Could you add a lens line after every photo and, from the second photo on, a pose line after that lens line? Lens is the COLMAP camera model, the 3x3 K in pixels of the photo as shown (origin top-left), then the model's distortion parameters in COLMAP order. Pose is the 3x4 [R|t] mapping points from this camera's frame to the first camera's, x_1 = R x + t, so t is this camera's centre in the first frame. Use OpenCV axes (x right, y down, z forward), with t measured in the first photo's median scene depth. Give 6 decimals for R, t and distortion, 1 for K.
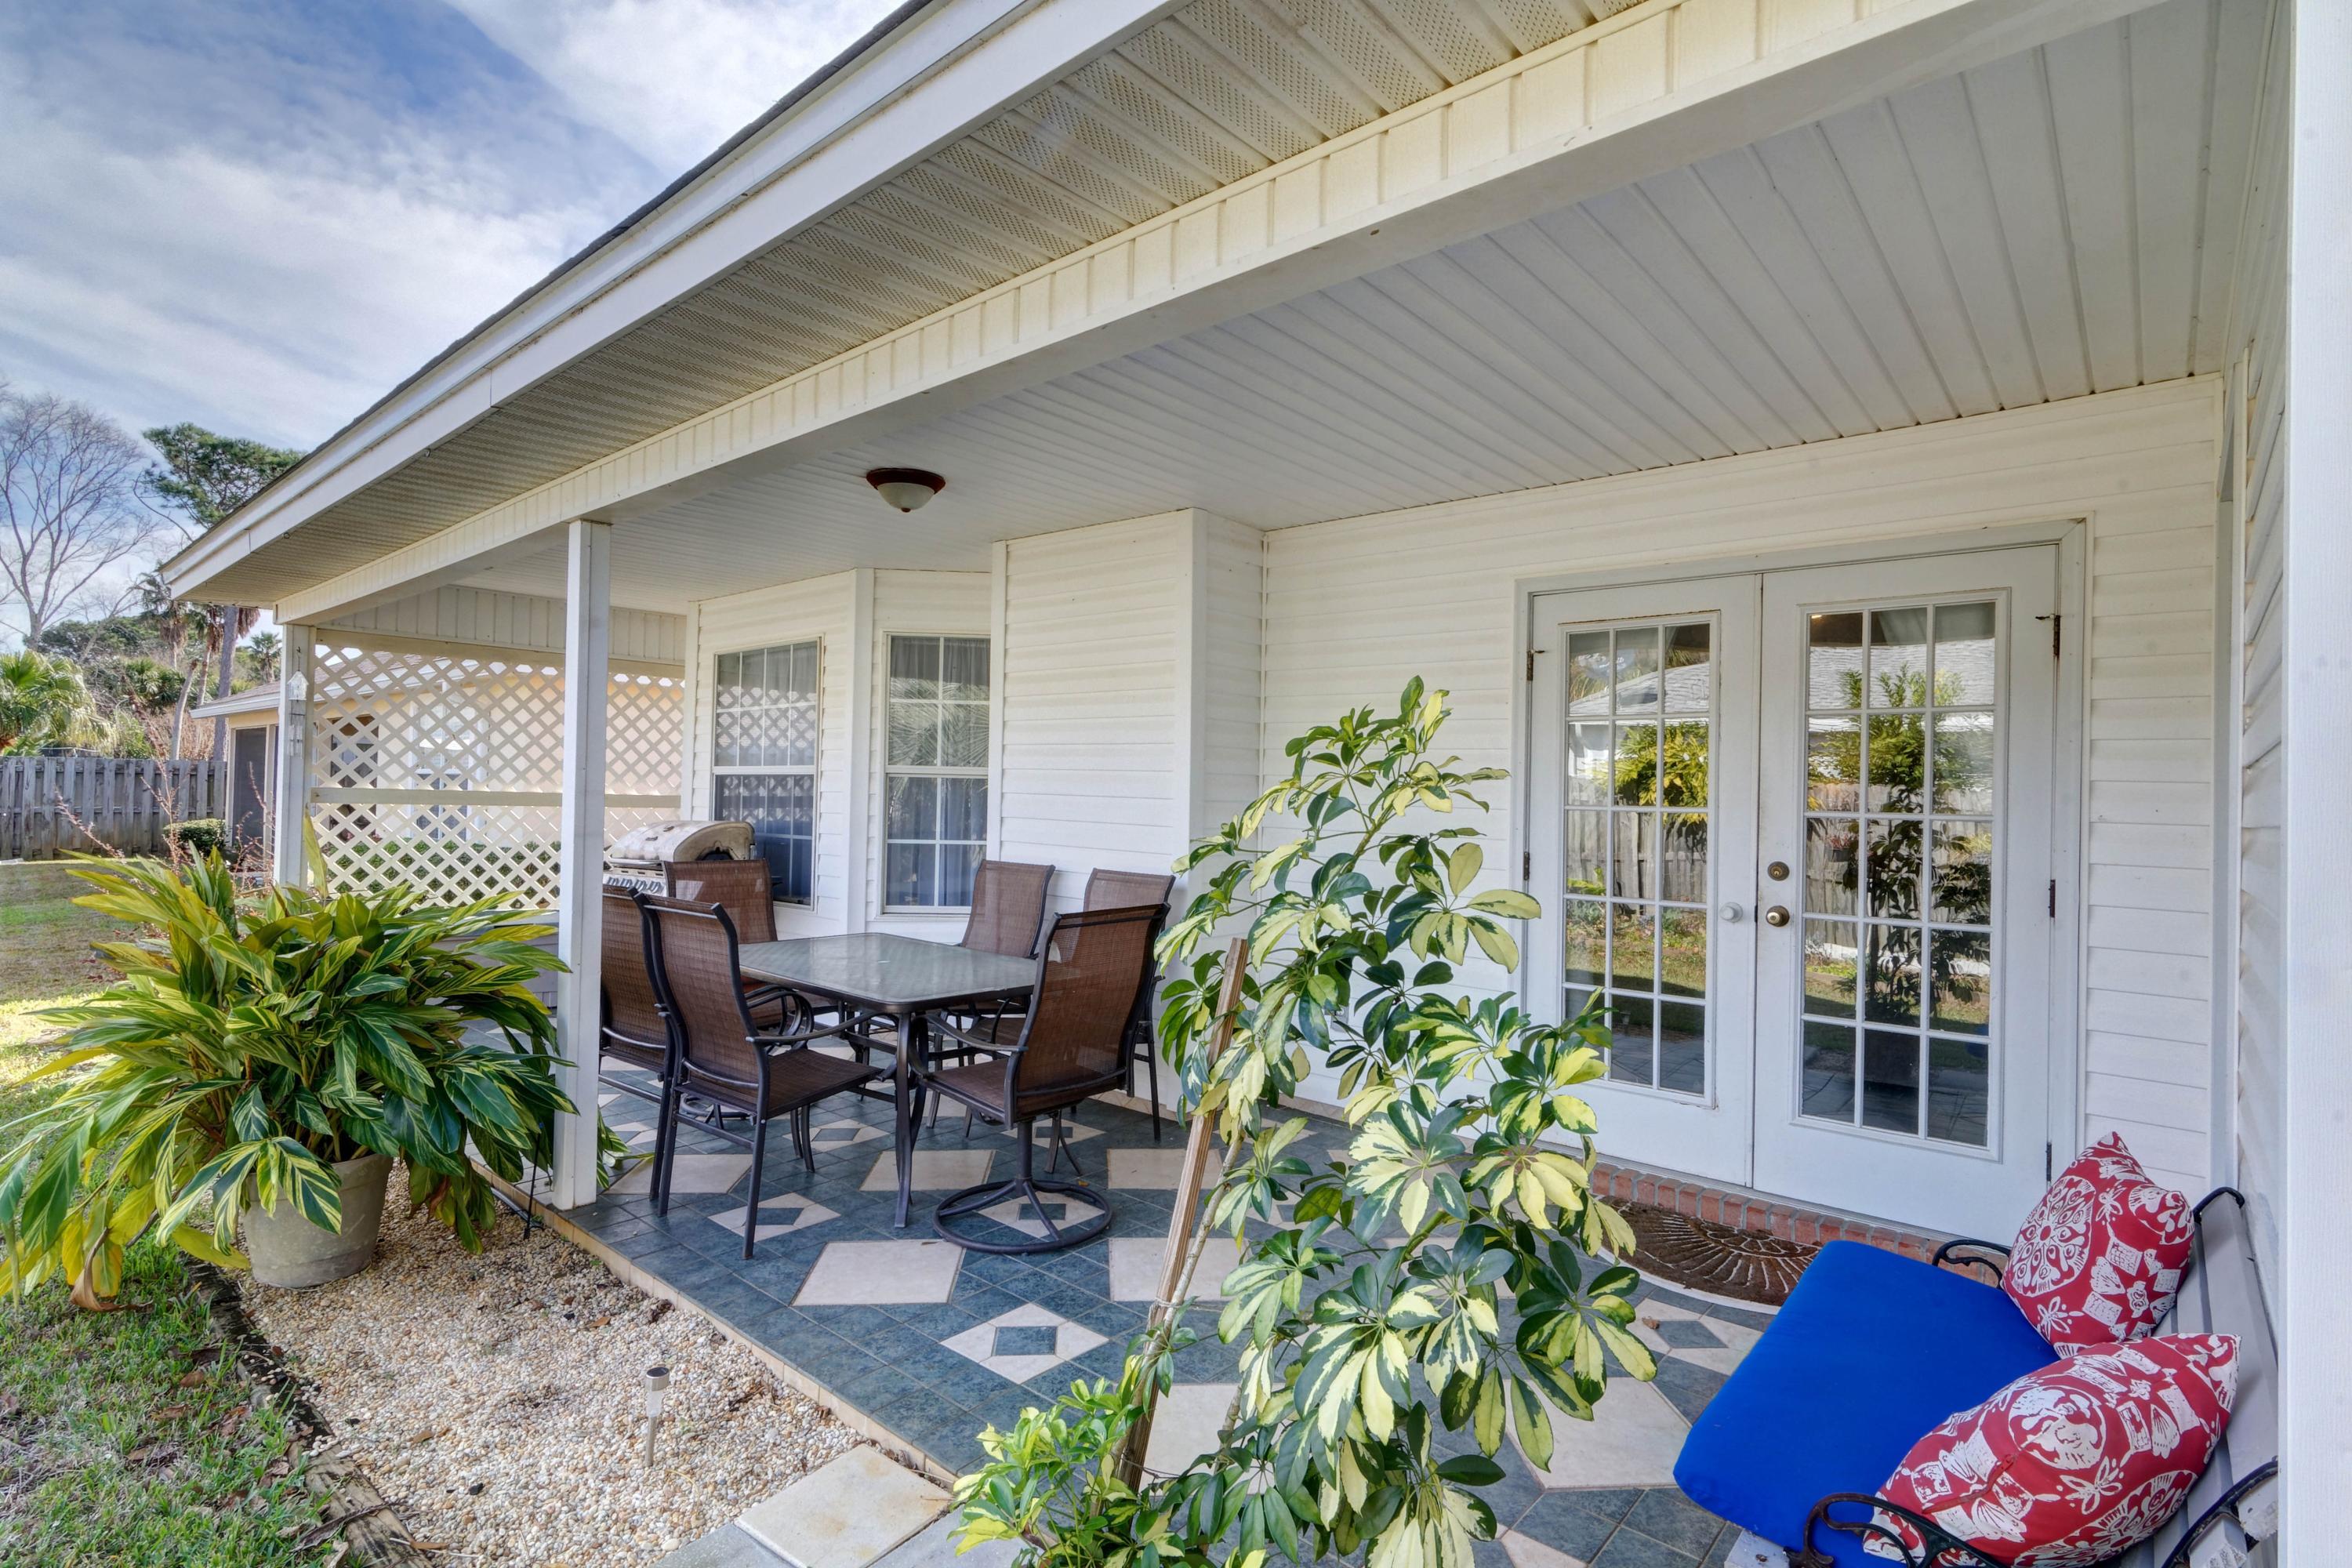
lens RADIAL K [[1123.5, 0, 1179.4], [0, 1123.5, 788.0], [0, 0, 1]] dist [0.000177, -0.000678]
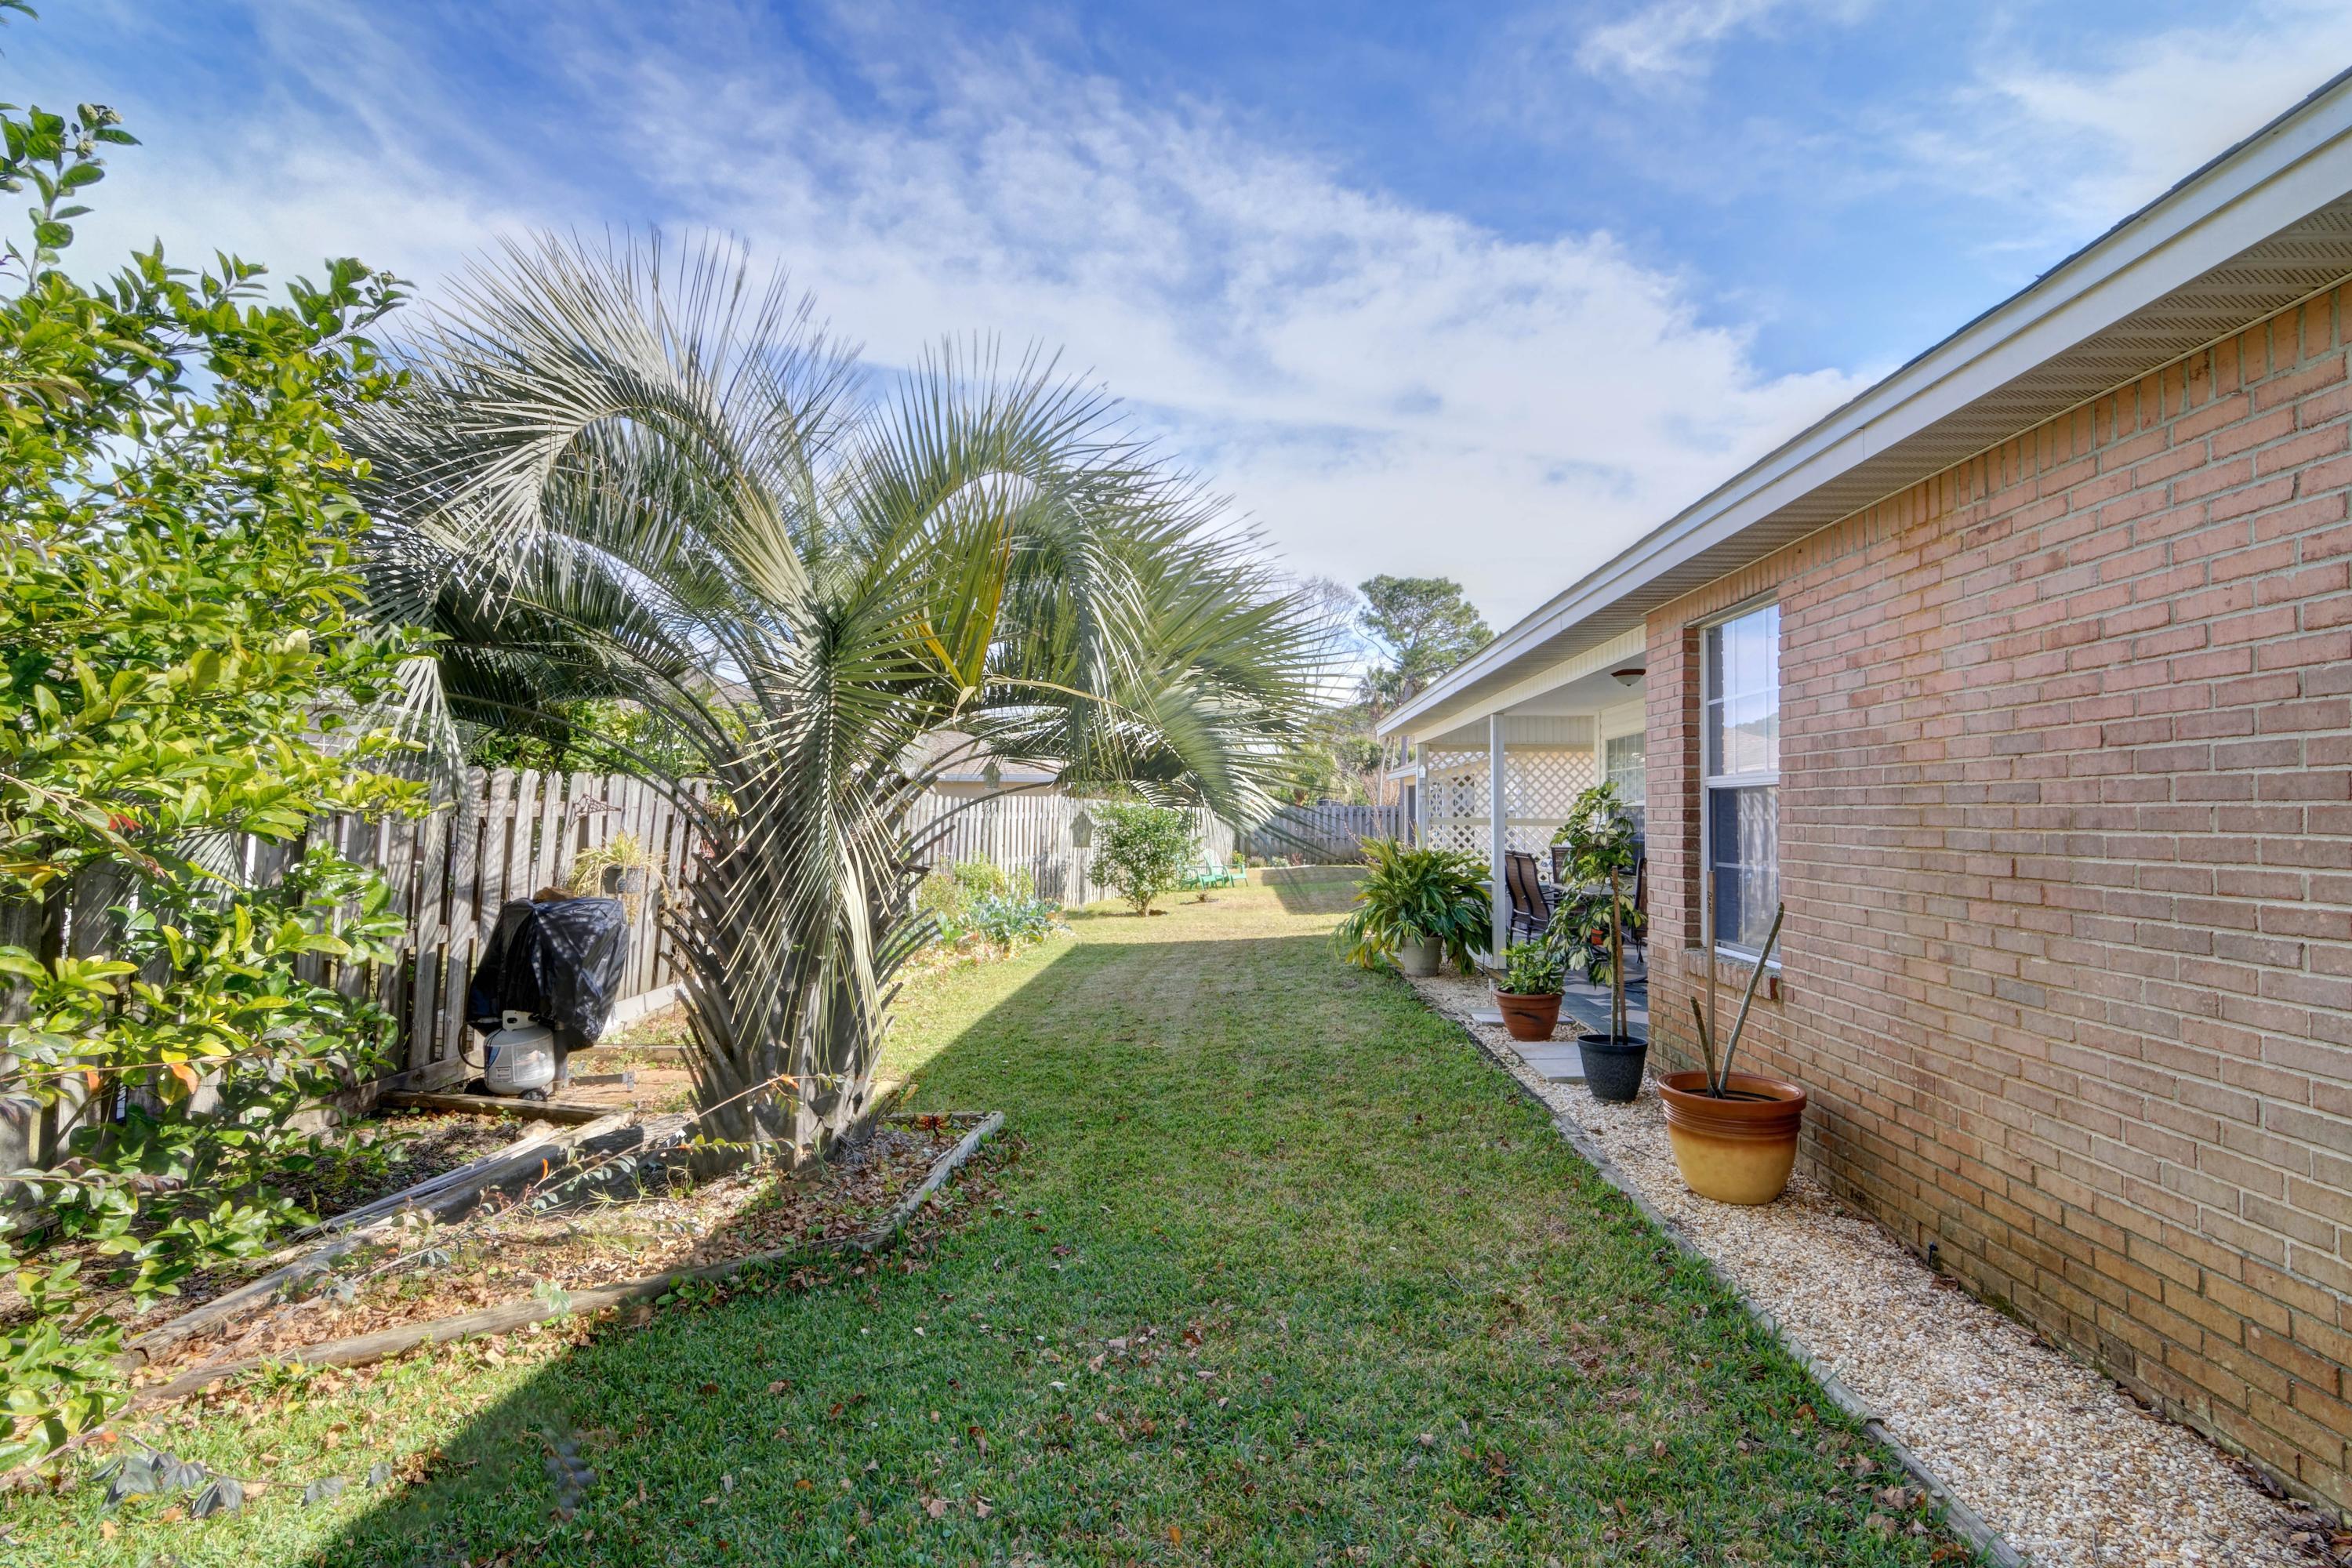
lens RADIAL K [[1141.8, 0, 1174.4], [0, 1141.8, 767.7], [0, 0, 1]] dist [0.012748, -0.001004]
pose [[0.616424, -0.050008, -0.785825, 0.802160], [0.012443, 0.998475, -0.053780, 0.021111], [0.787316, 0.023373, 0.616106, -0.905117]]
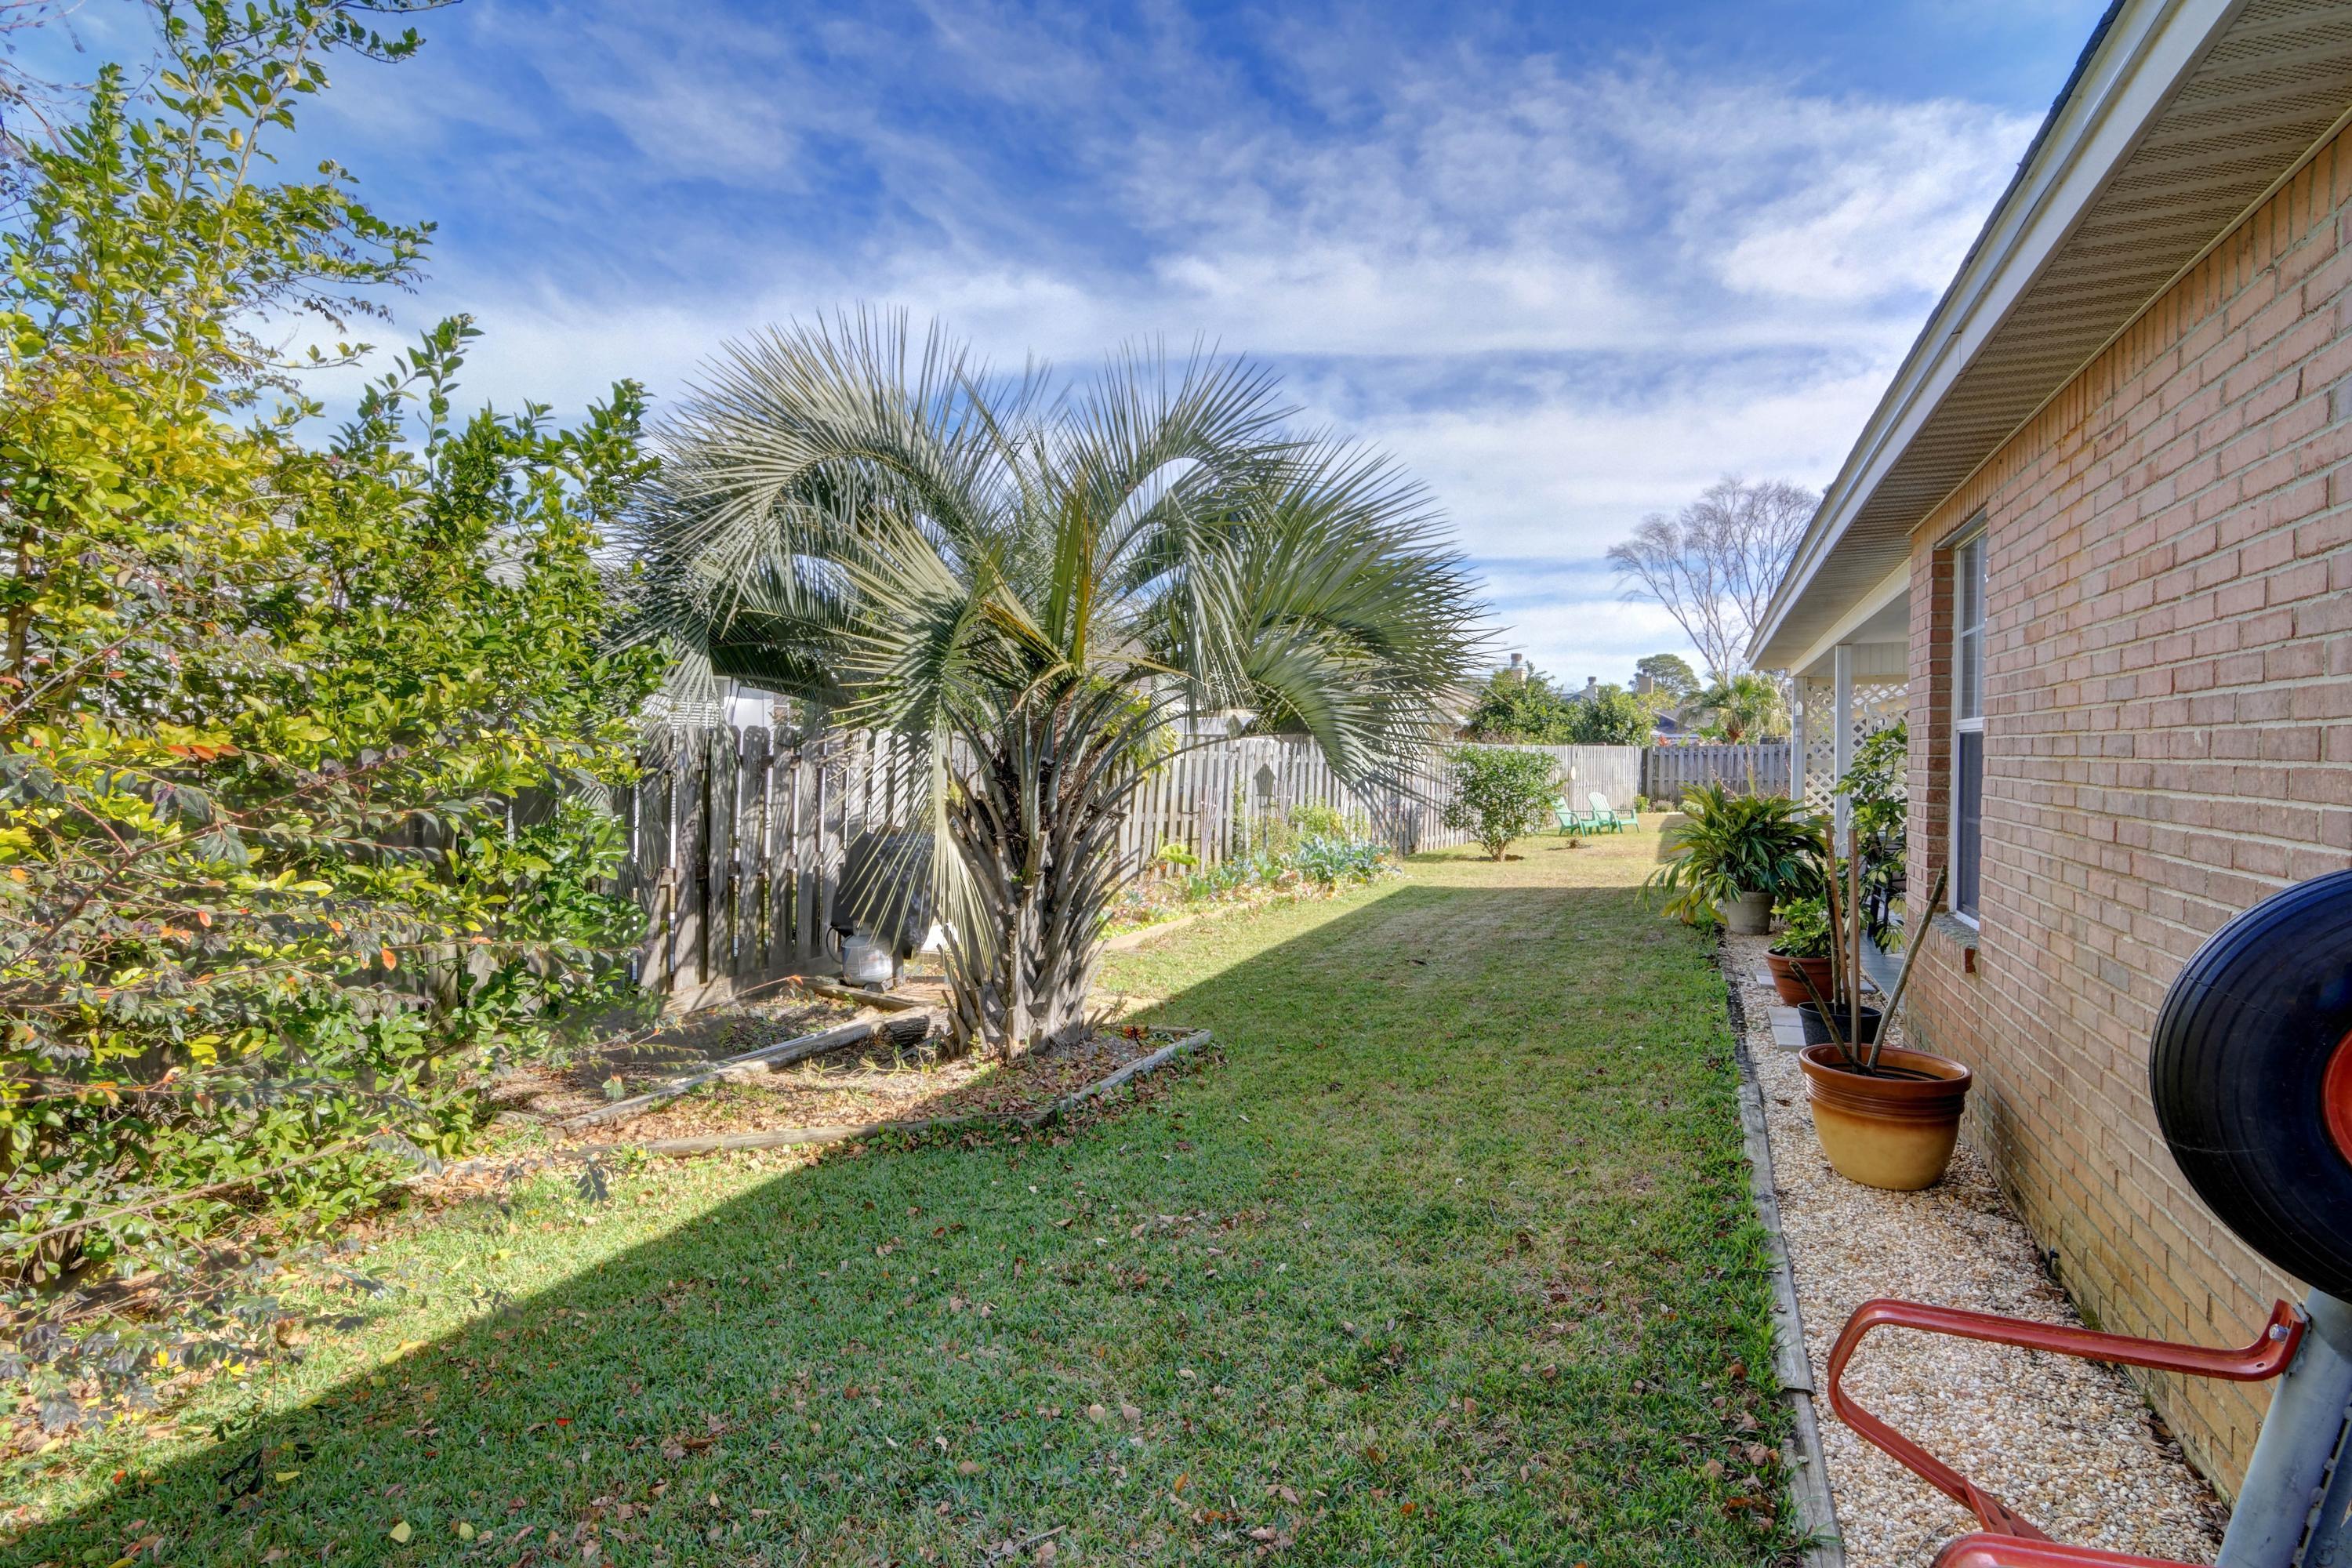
lens RADIAL K [[1140.1, 0, 1168.1], [0, 1140.1, 761.5], [0, 0, 1]] dist [0.016397, -0.001508]
pose [[0.278639, -0.015697, -0.960267, 0.989261], [0.014187, 0.999825, -0.012227, 0.014693], [0.960291, -0.010216, 0.278813, -0.738800]]
